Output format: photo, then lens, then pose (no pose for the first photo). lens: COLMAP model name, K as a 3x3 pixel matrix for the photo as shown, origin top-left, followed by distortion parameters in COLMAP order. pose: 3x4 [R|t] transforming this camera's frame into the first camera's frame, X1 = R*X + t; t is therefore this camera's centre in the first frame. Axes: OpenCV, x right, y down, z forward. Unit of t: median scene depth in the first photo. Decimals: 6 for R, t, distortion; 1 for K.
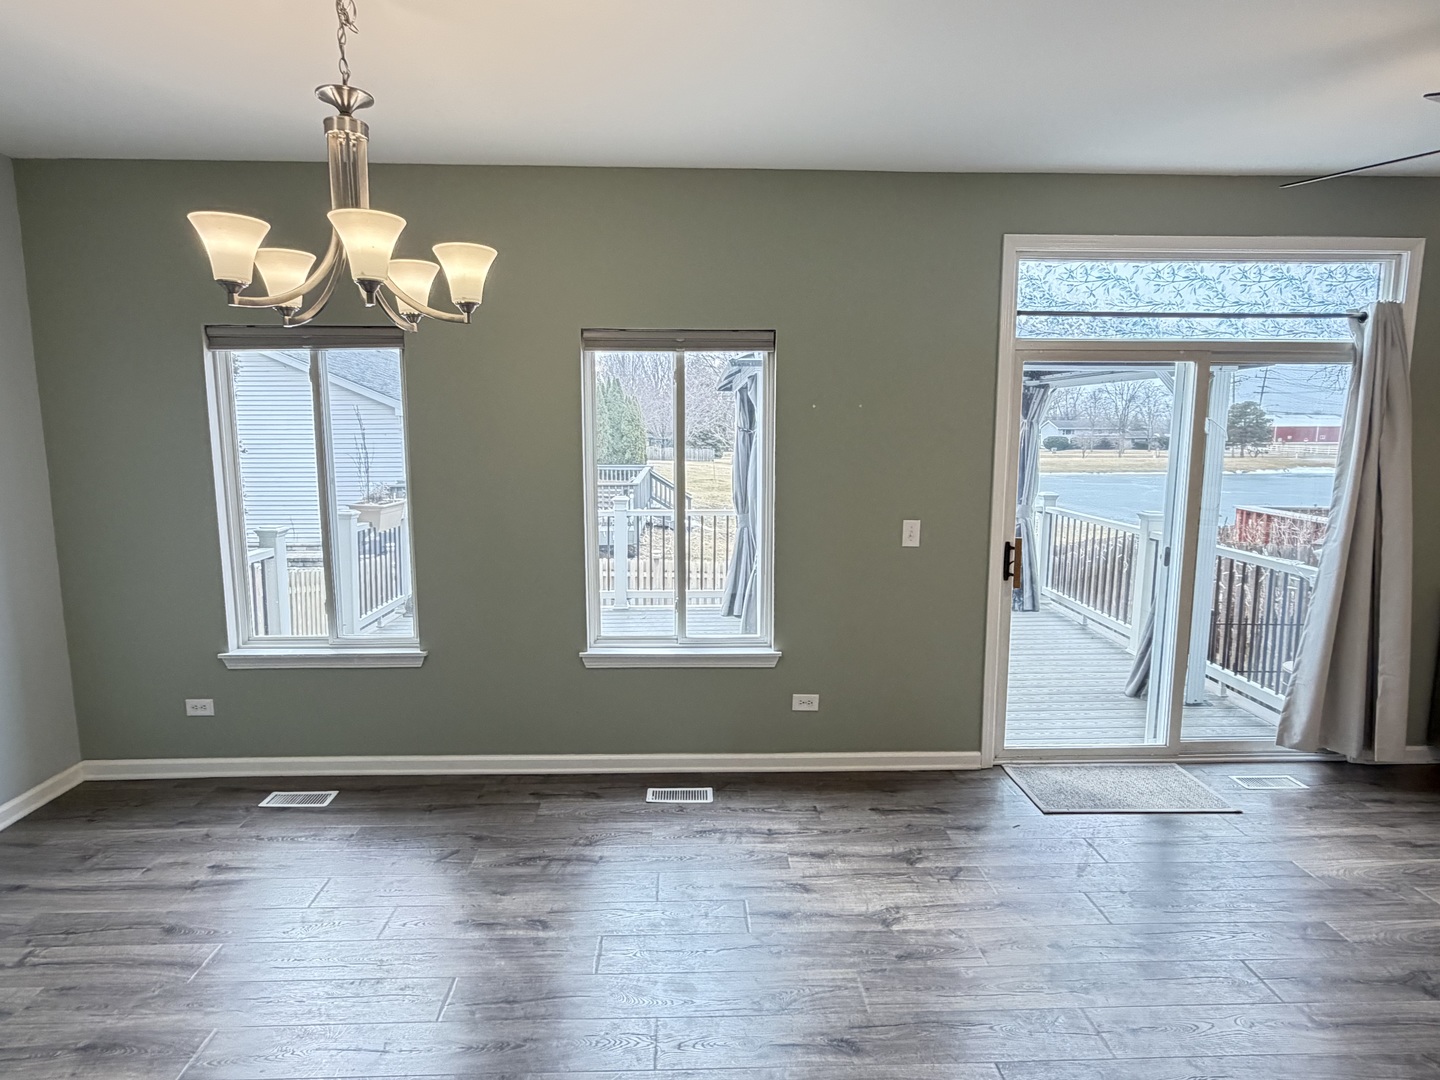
lens RADIAL K [[845.9, 0, 717.6], [0, 845.9, 543.4], [0, 0, 1]] dist [-0.000906, 0.003779]
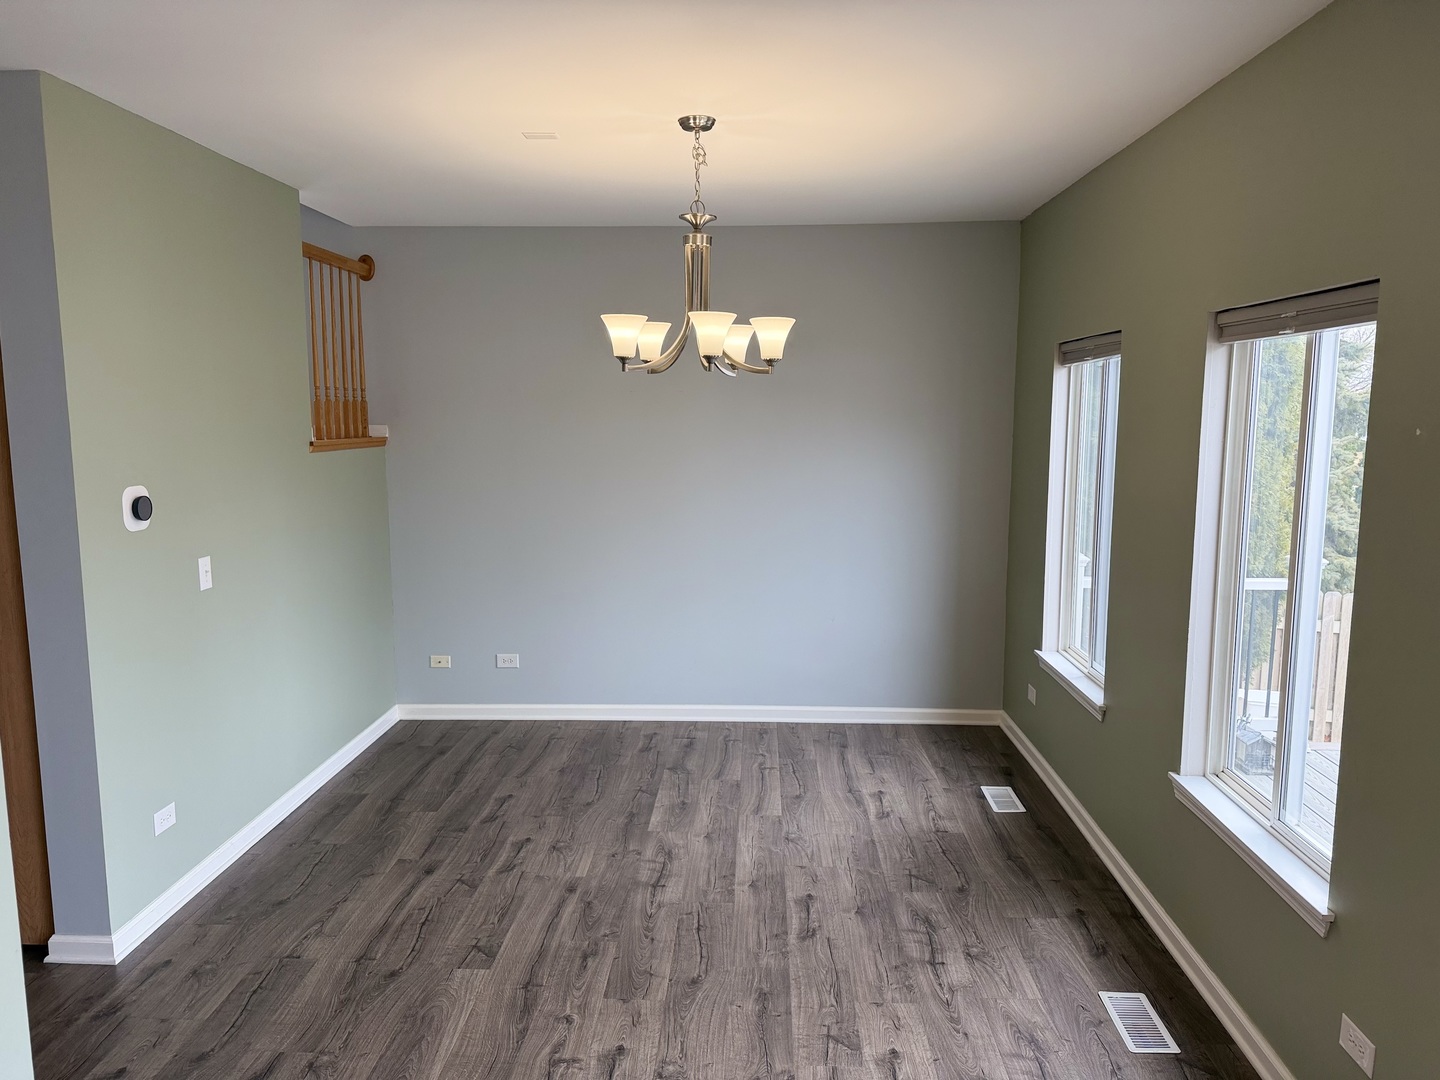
lens RADIAL K [[1007.8, 0, 720.5], [0, 1007.8, 536.8], [0, 0, 1]] dist [-0.005880, -0.002035]
pose [[-0.078132, 0.128743, -0.988595, 0.801733], [-0.154328, 0.978111, 0.139575, -0.148786], [0.984926, 0.163473, -0.056553, 0.755277]]
